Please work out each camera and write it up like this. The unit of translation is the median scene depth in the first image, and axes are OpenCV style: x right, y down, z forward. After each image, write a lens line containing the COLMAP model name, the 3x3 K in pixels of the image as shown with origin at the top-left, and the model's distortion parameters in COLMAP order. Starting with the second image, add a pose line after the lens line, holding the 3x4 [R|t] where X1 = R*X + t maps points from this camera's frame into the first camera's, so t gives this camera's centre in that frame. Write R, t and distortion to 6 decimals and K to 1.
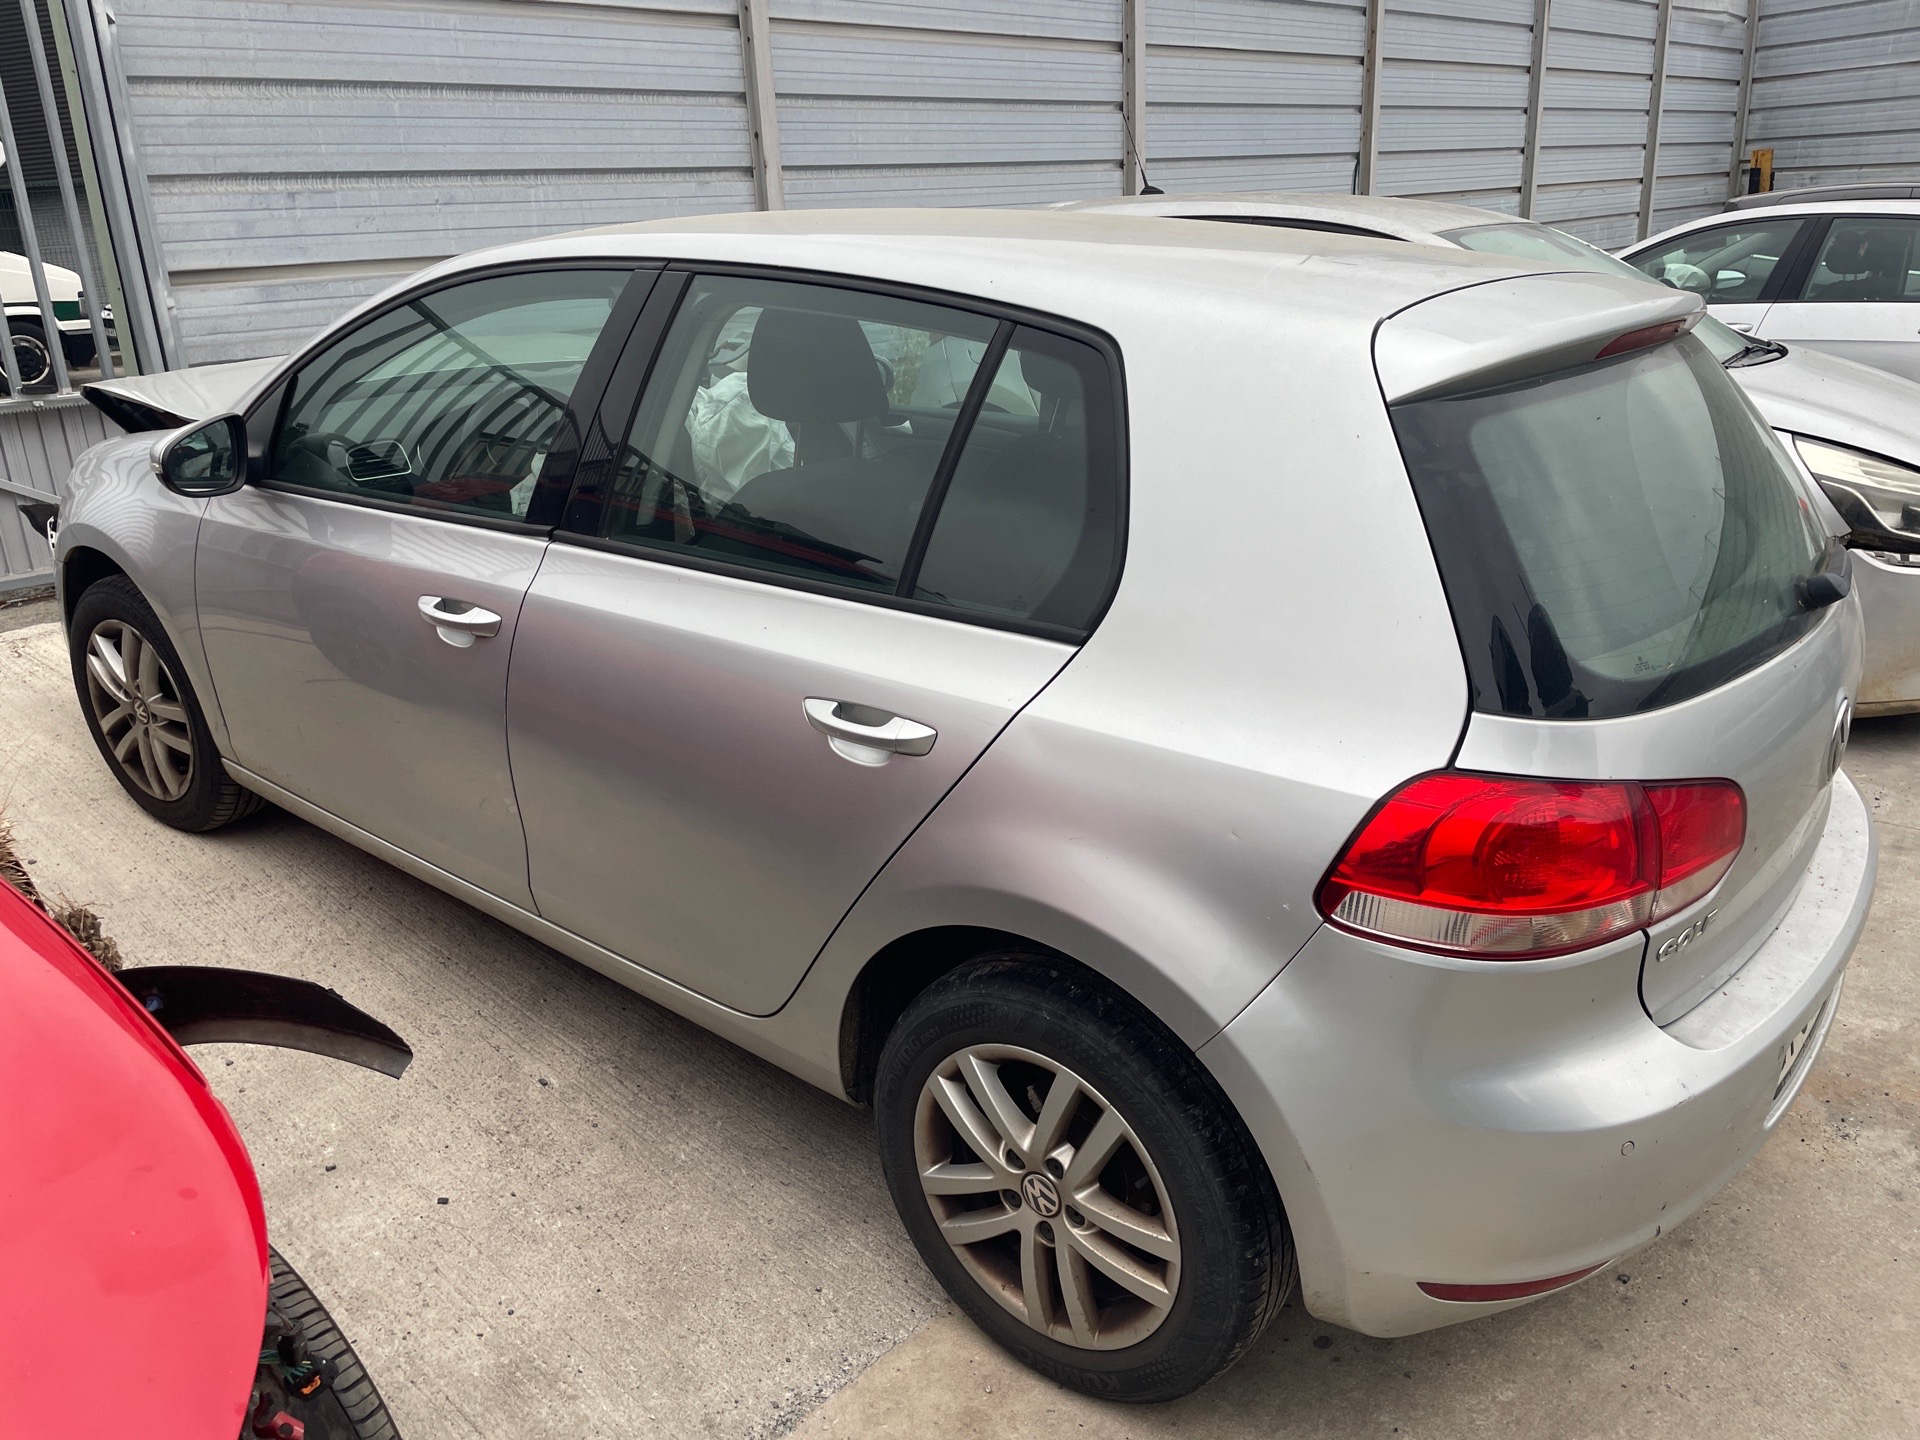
lens RADIAL K [[1475.5, 0, 945.6], [0, 1475.5, 730.4], [0, 0, 1]] dist [0.084633, -0.110578]
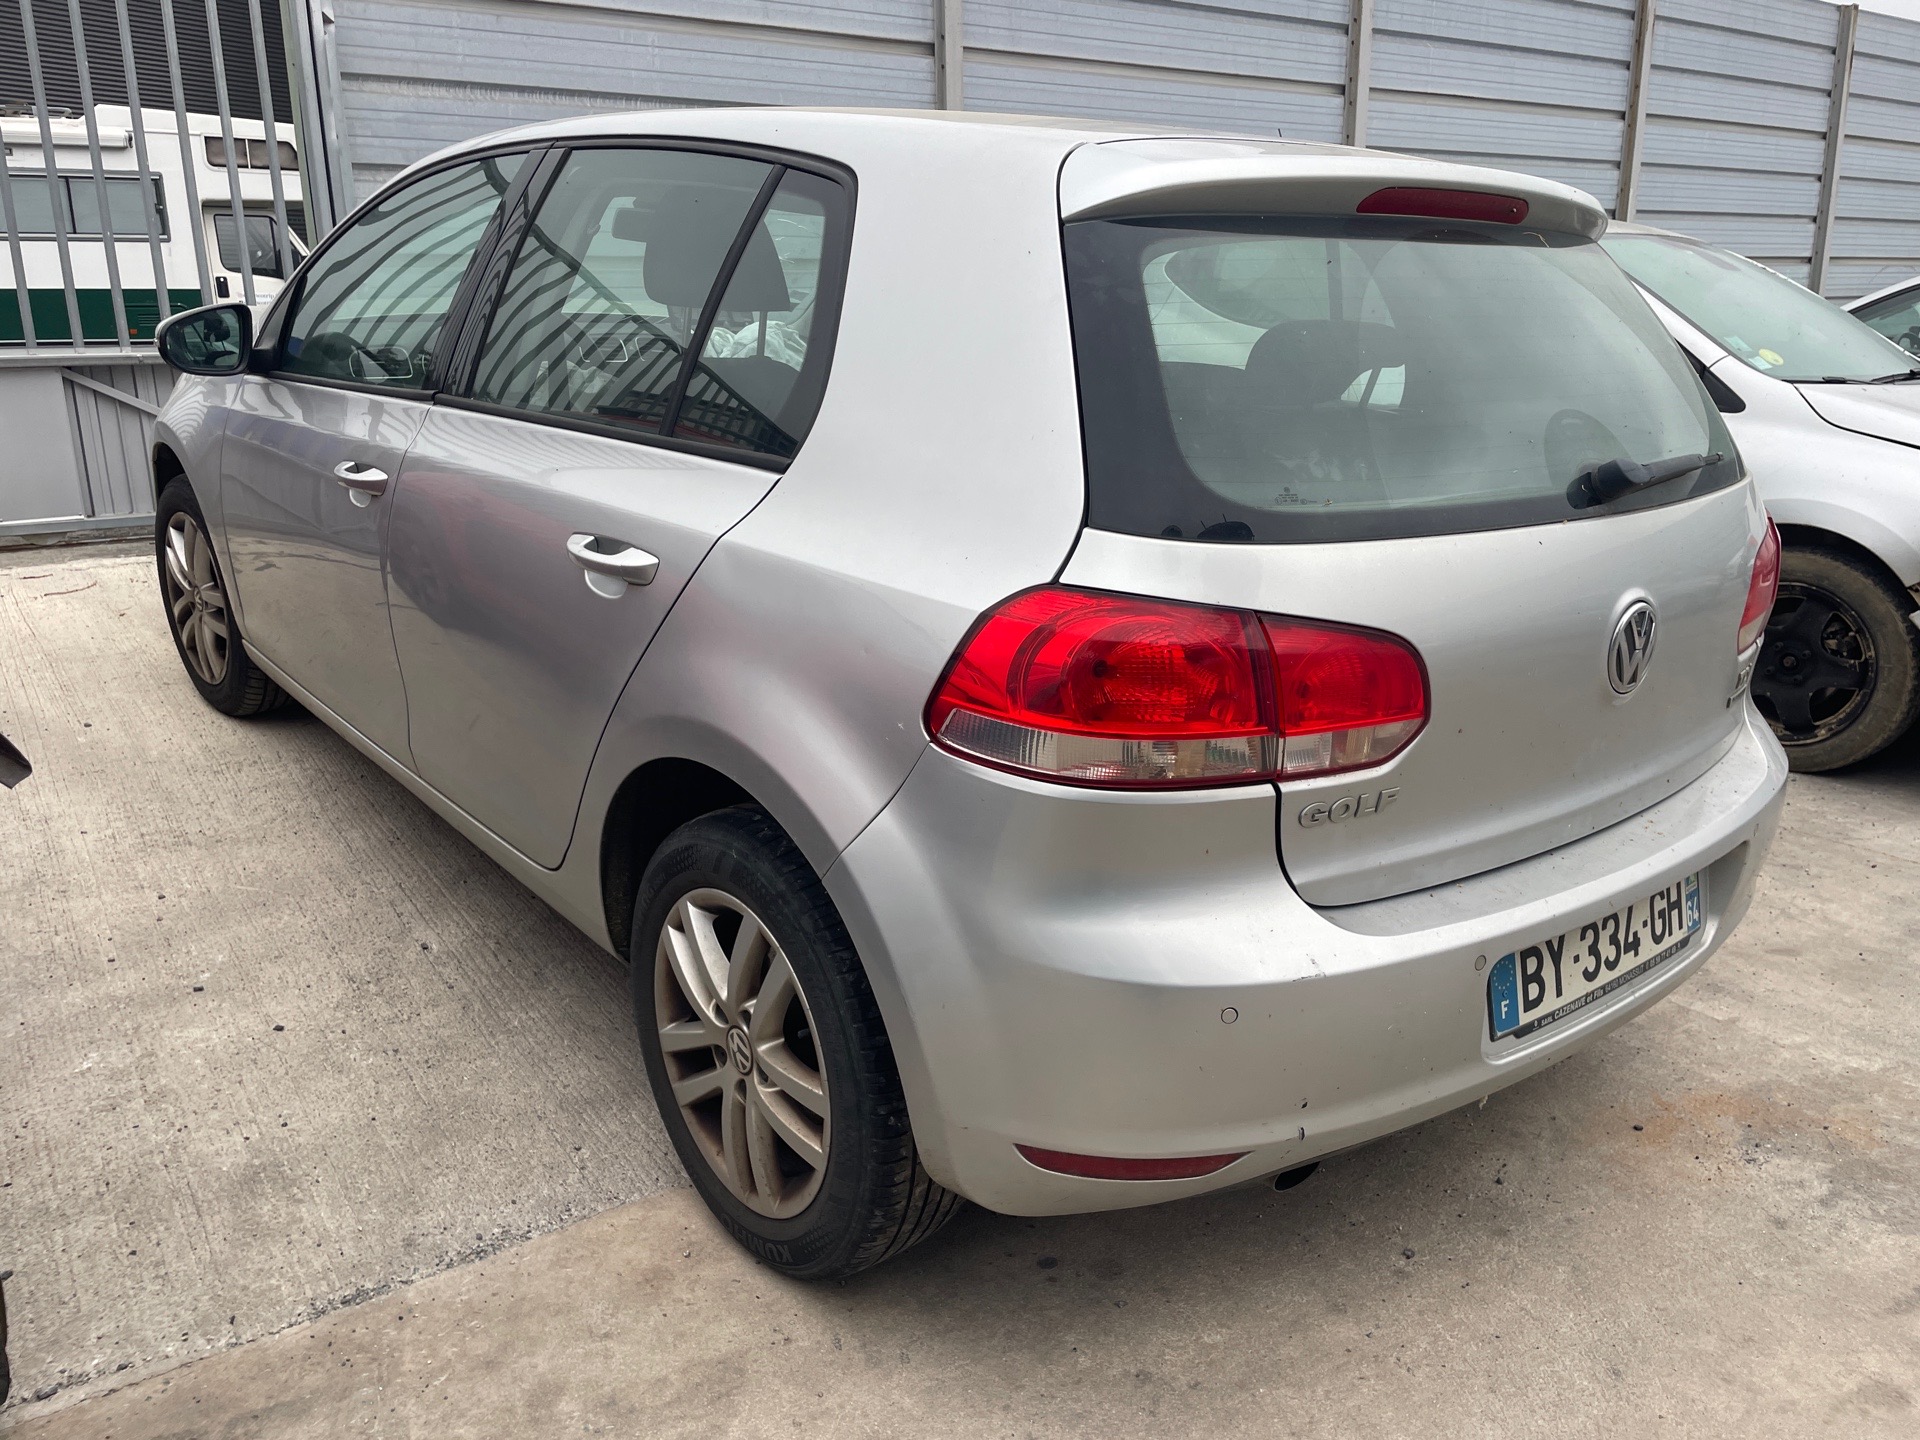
lens RADIAL K [[1477.1, 0, 964.1], [0, 1477.1, 720.9], [0, 0, 1]] dist [0.087165, -0.119191]
pose [[0.980103, 0.084964, -0.179387, 0.218202], [-0.095341, 0.994187, -0.050023, 0.078882], [0.174094, 0.066130, 0.982506, 0.031495]]
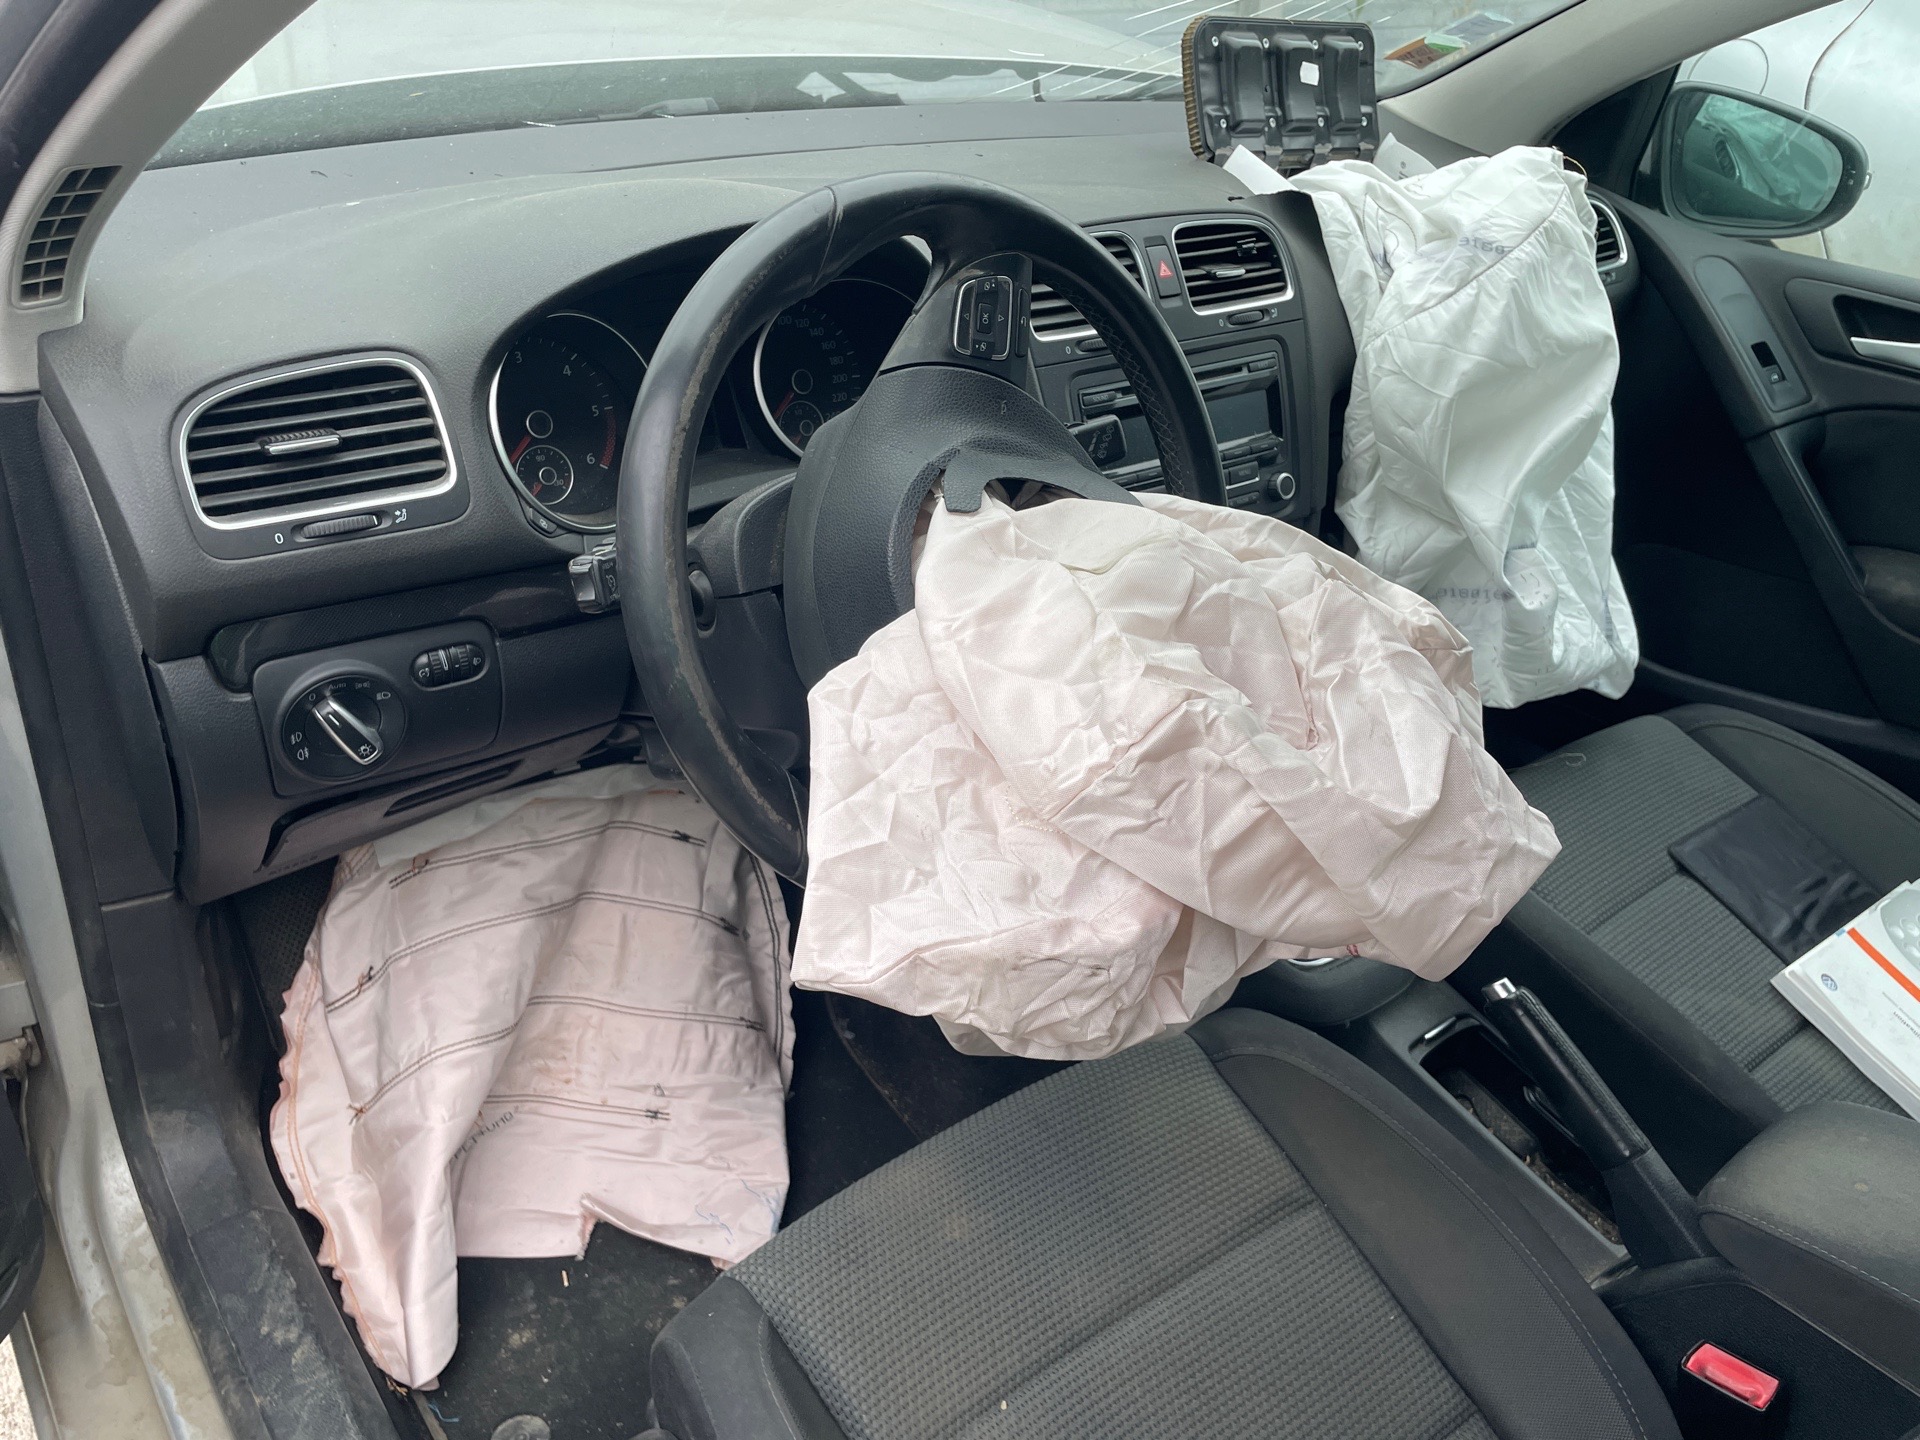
lens RADIAL K [[1470.5, 0, 947.7], [0, 1470.5, 725.4], [0, 0, 1]] dist [0.085217, -0.113169]
pose [[0.975092, 0.162622, -0.150830, -0.208185], [-0.133339, 0.973214, 0.187286, -0.174870], [0.177246, -0.162510, 0.970657, 0.689328]]
